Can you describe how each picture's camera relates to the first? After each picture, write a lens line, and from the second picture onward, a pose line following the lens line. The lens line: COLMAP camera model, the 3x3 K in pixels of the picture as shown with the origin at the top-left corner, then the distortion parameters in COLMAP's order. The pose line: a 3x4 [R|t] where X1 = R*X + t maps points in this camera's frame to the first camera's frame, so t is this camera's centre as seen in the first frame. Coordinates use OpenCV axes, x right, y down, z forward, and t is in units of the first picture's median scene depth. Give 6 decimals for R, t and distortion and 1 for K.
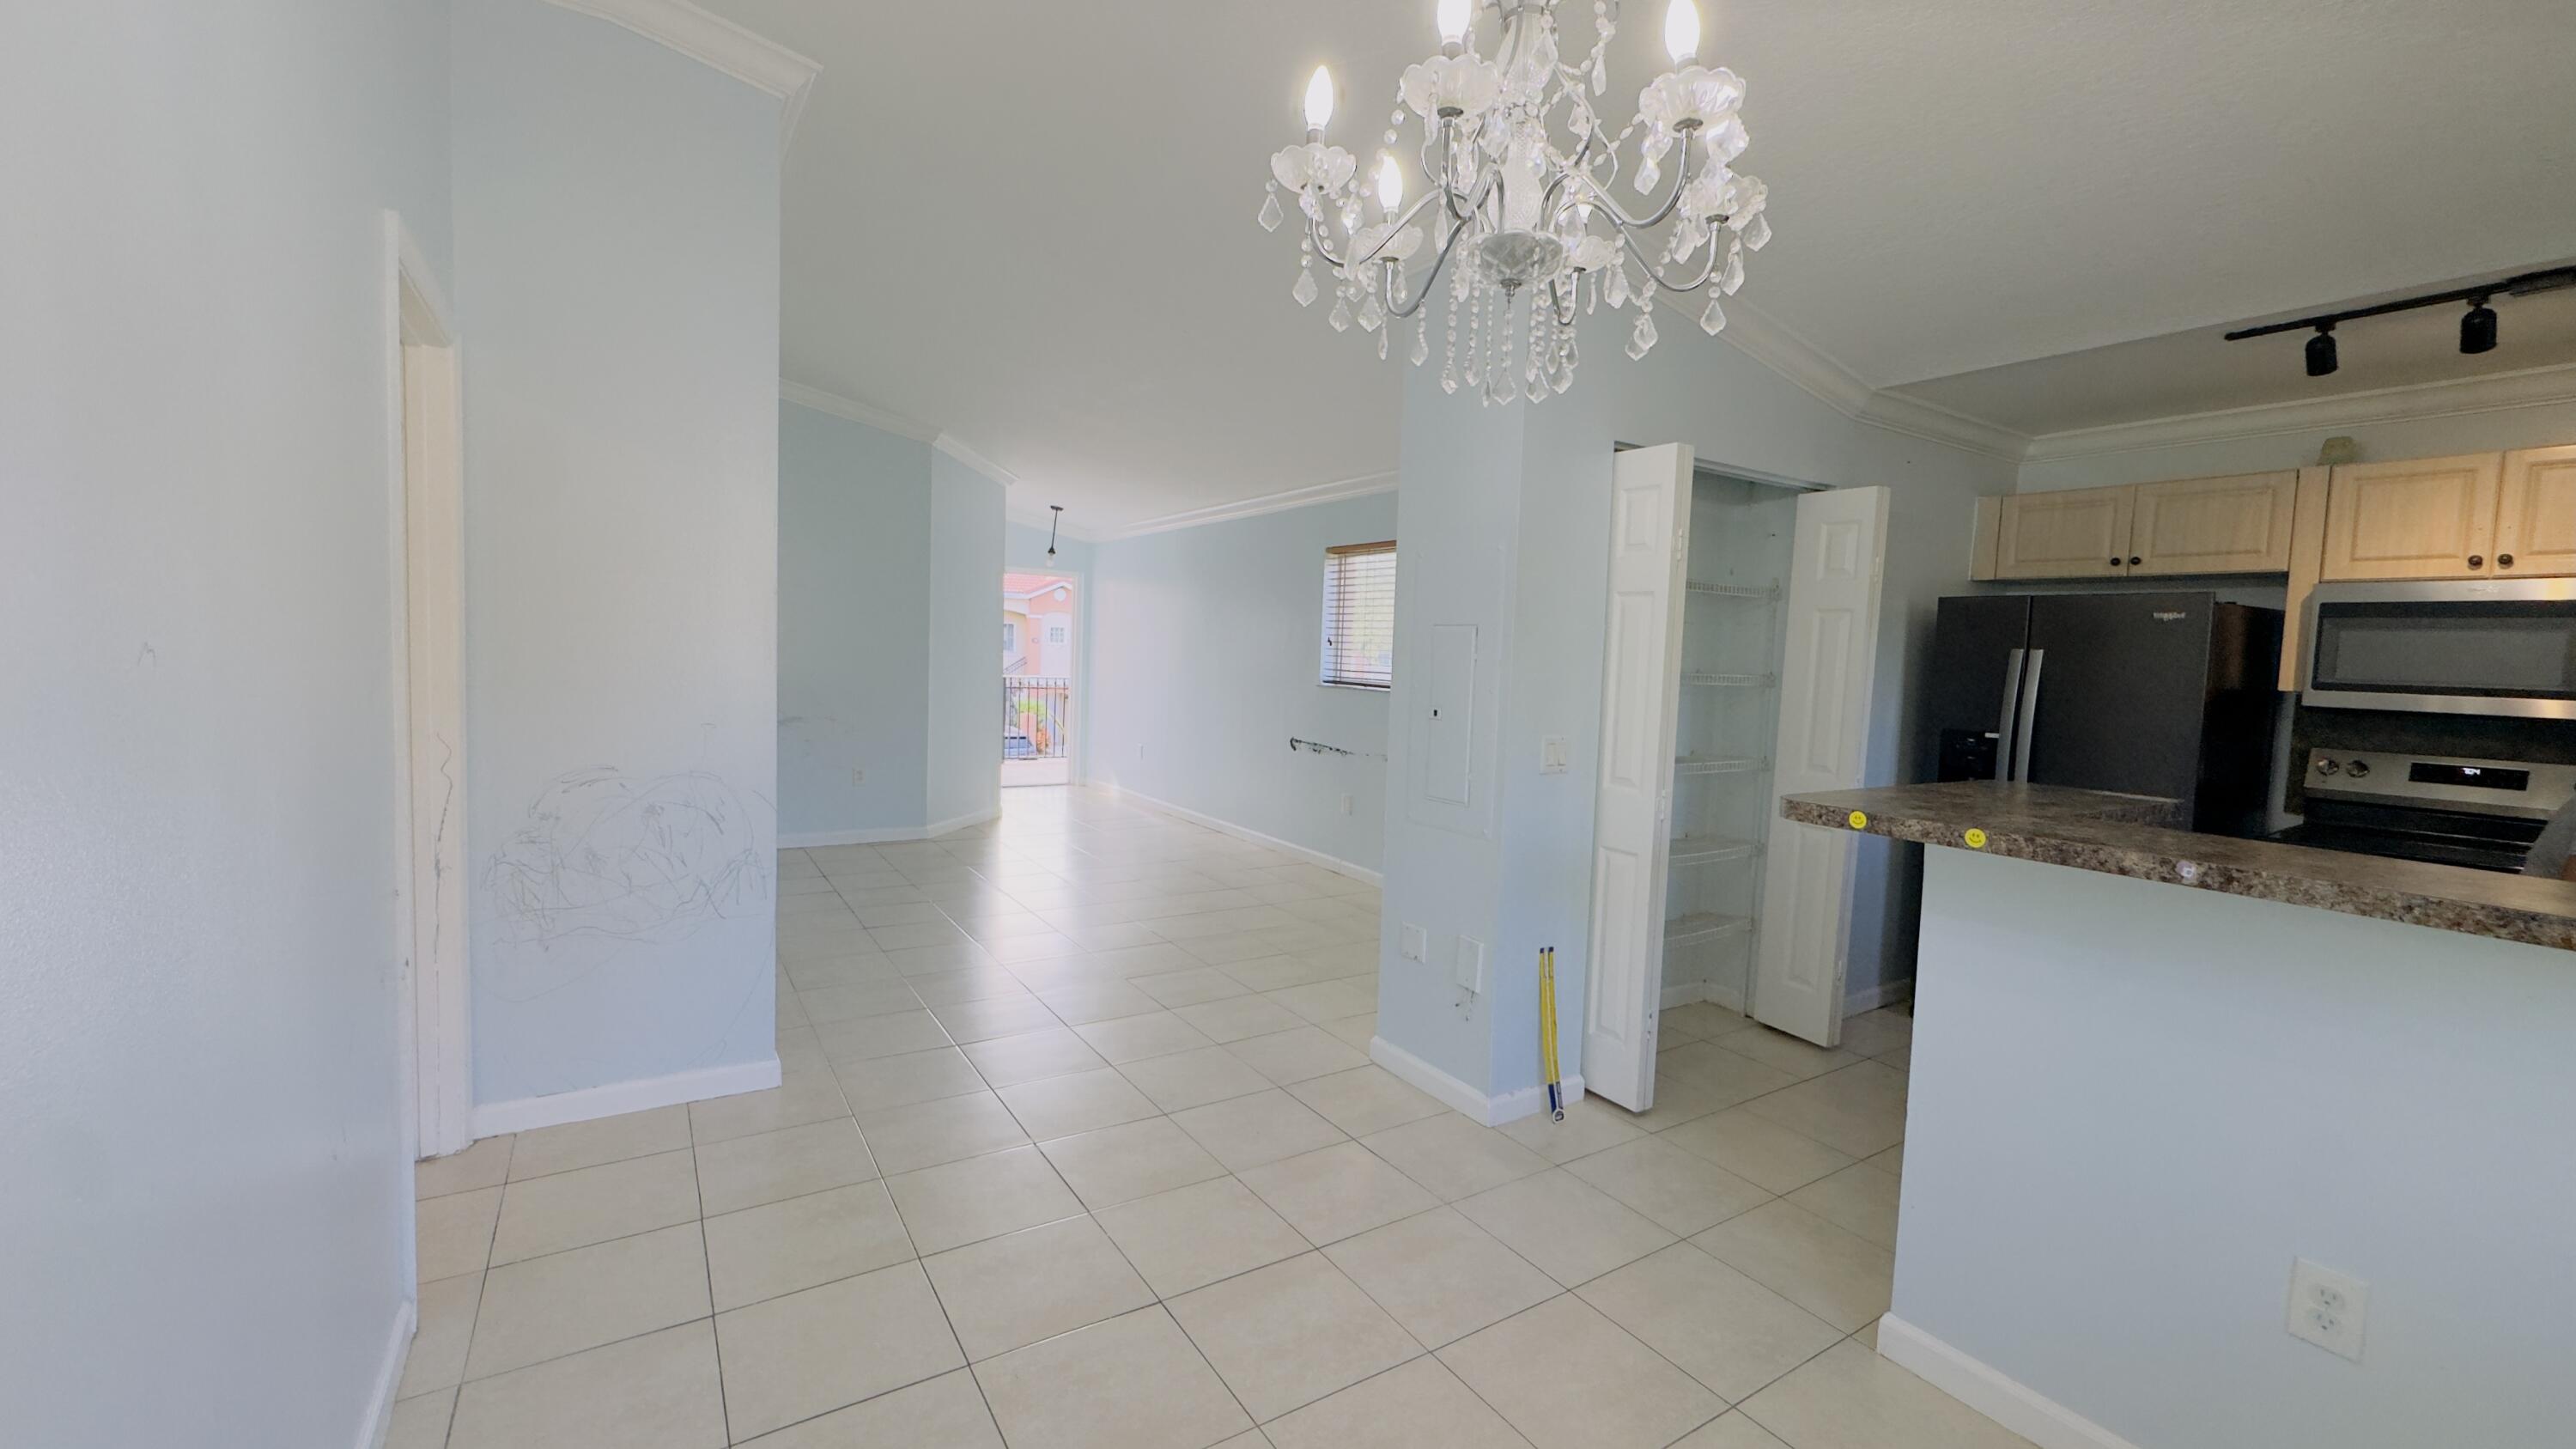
lens RADIAL K [[1034.4, 0, 1298.2], [0, 1034.4, 713.9], [0, 0, 1]] dist [-0.001615, 0.000070]
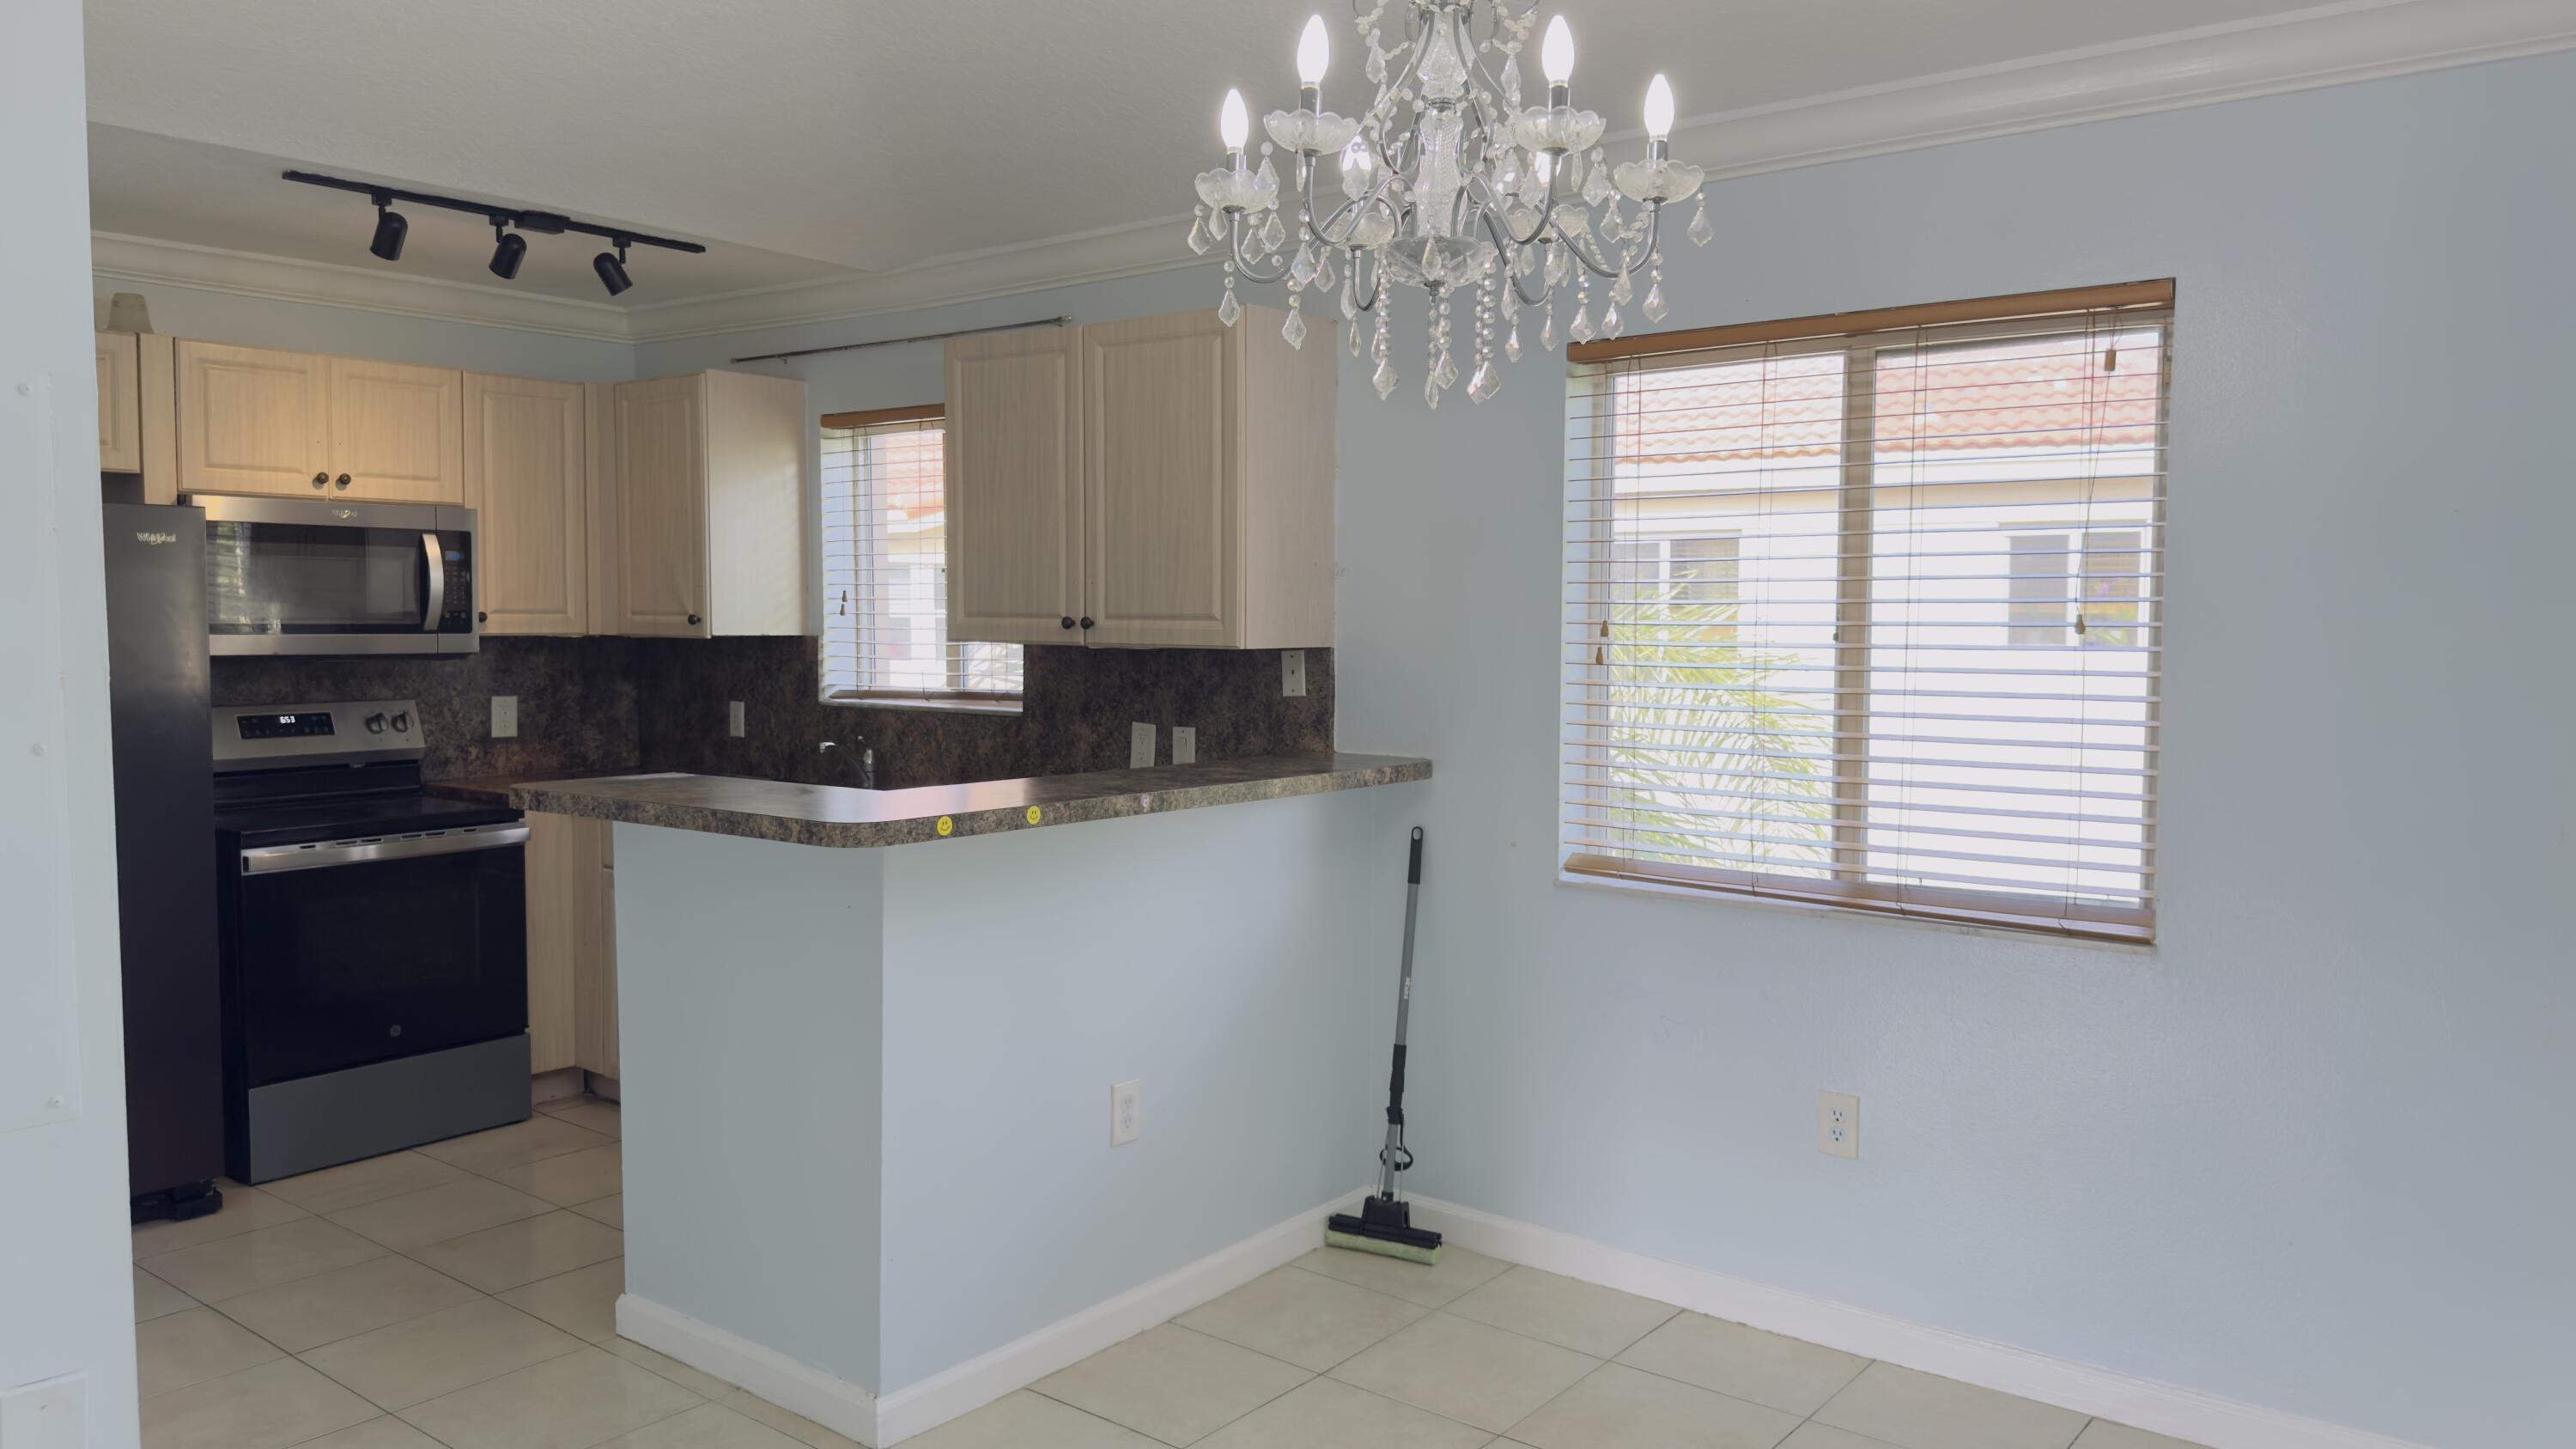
lens RADIAL K [[1829.8, 0, 1278.1], [0, 1829.8, 706.0], [0, 0, 1]] dist [0.060733, -0.057097]
pose [[-0.318291, -0.089488, 0.943760, -0.573864], [0.038683, 0.993479, 0.107248, -0.088008], [-0.947203, 0.070644, -0.312754, 0.690398]]
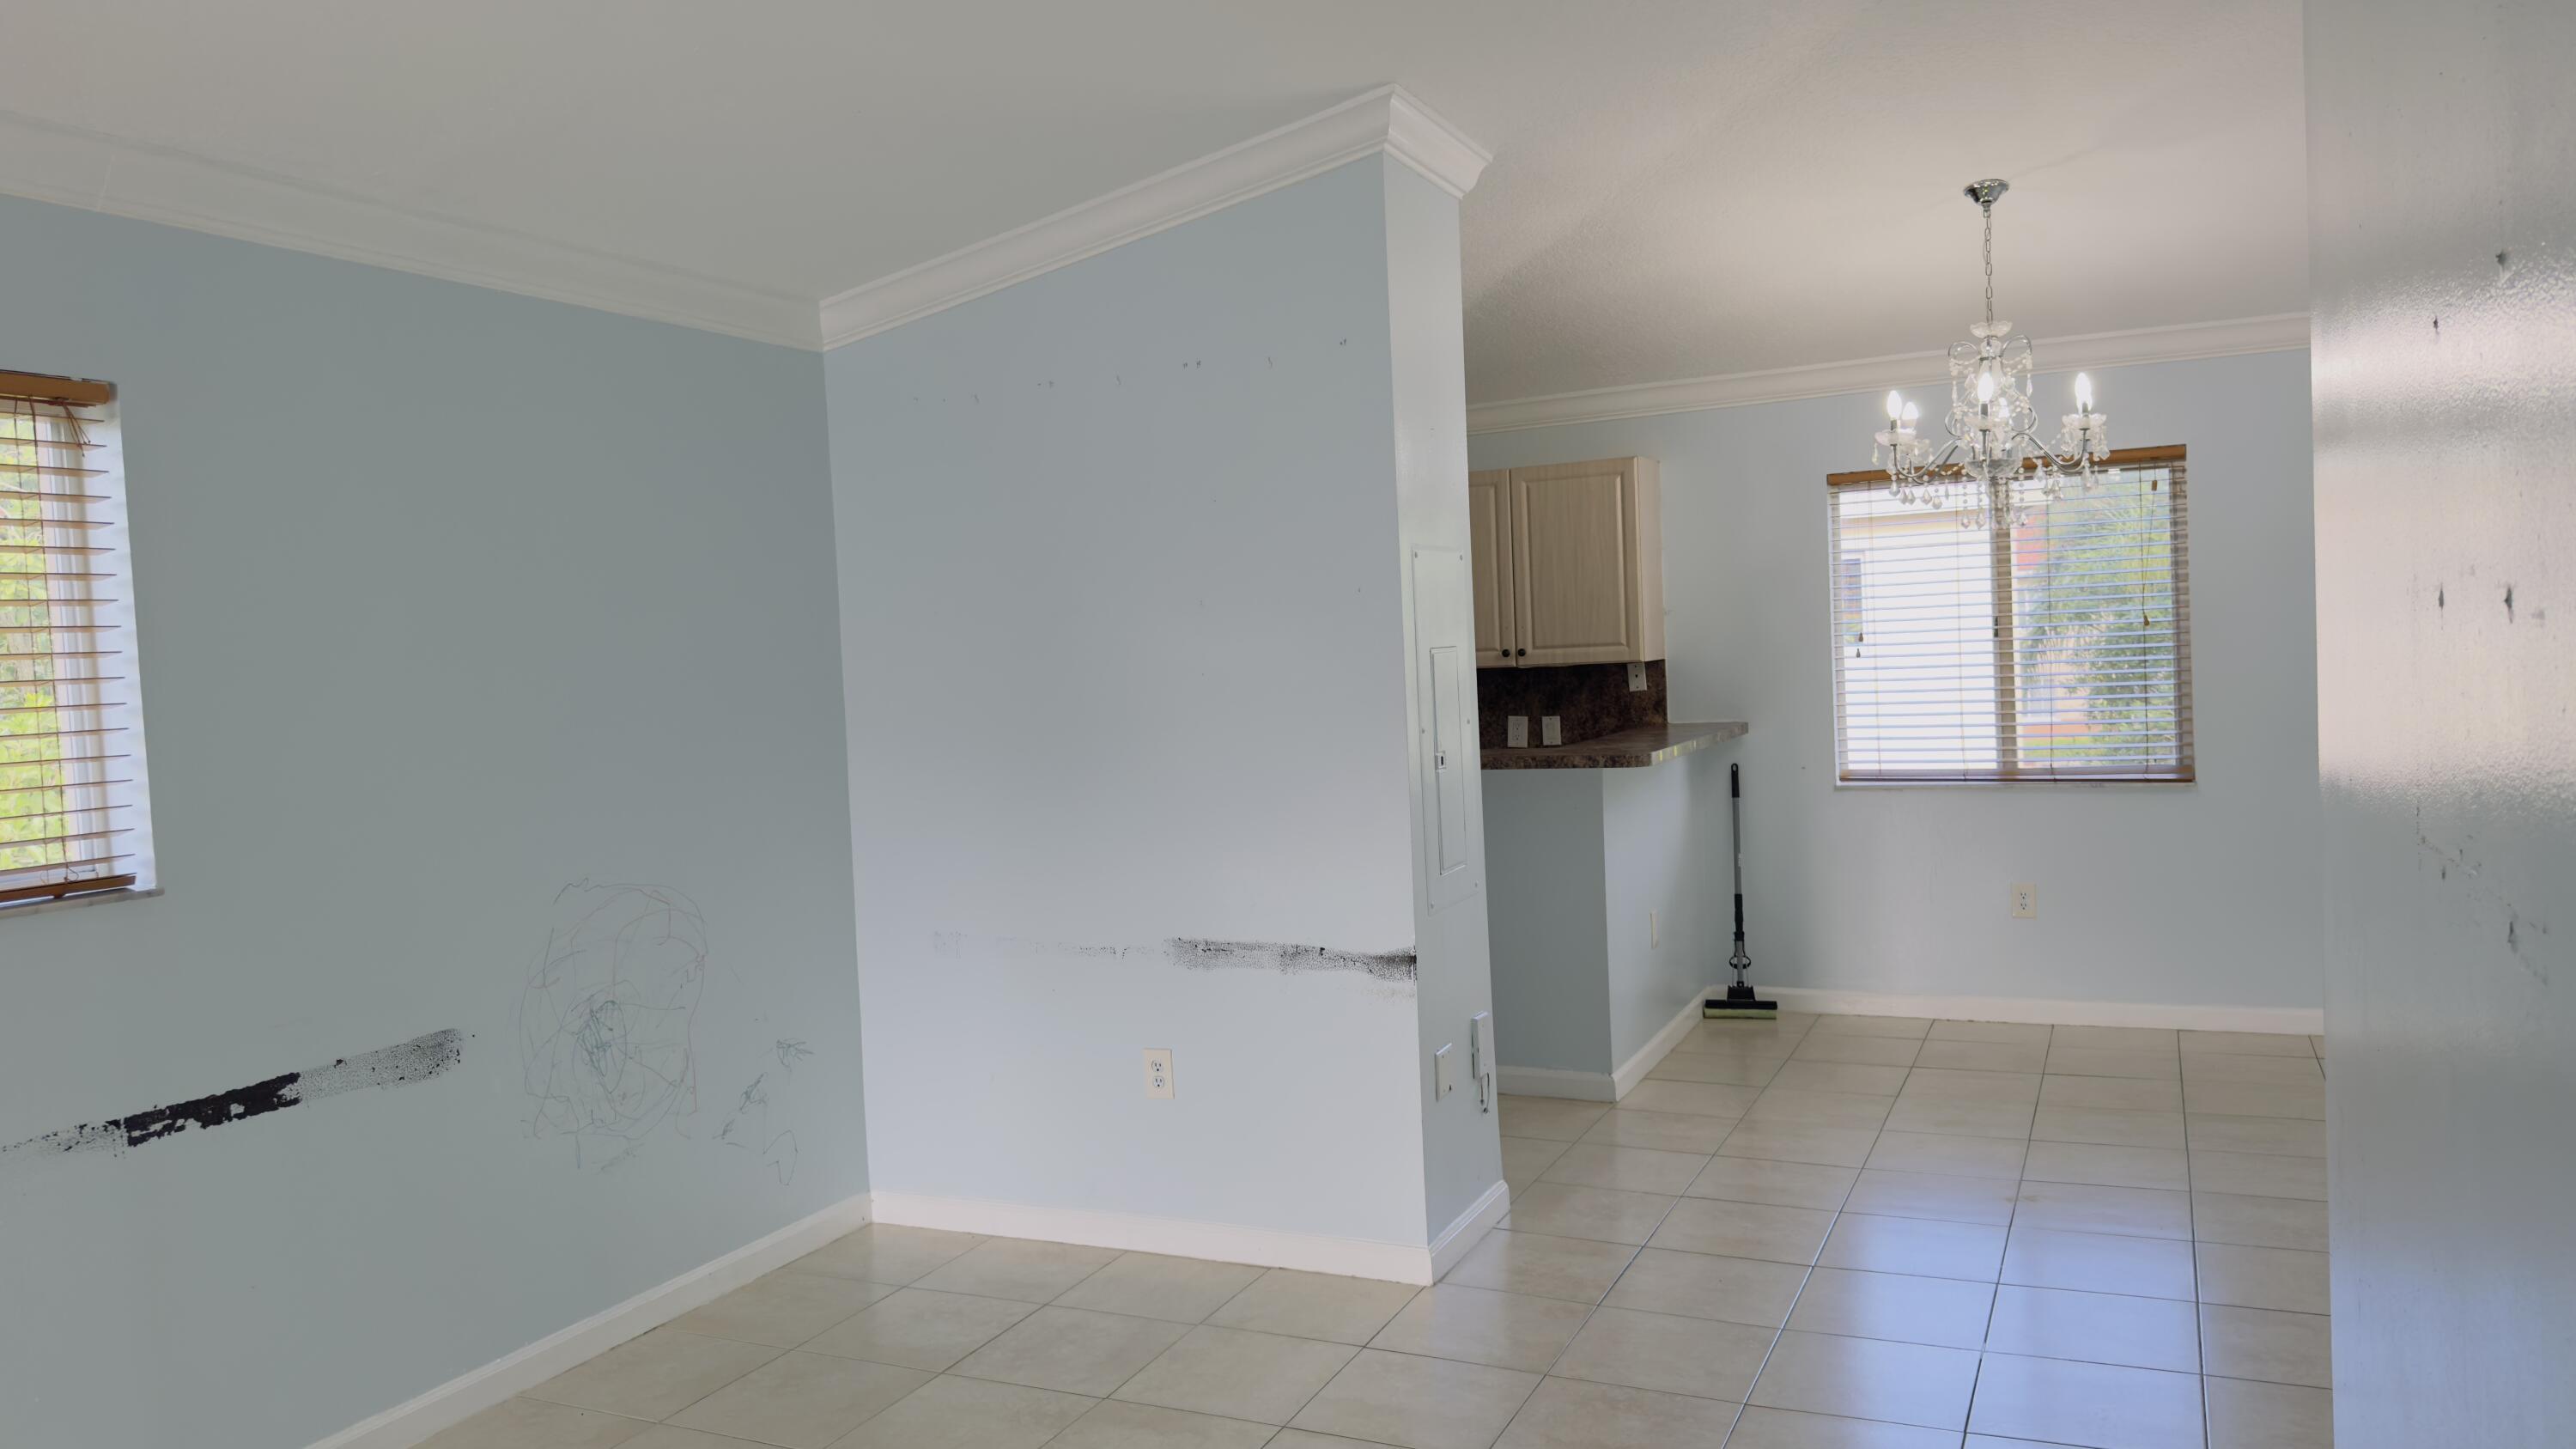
lens RADIAL K [[1829.8, 0, 1290.0], [0, 1829.8, 713.0], [0, 0, 1]] dist [0.060733, -0.057097]
pose [[-0.536317, -0.046357, 0.842743, -0.913921], [0.075468, 0.991857, 0.102587, -0.176796], [-0.840636, 0.118620, -0.528451, 1.730093]]
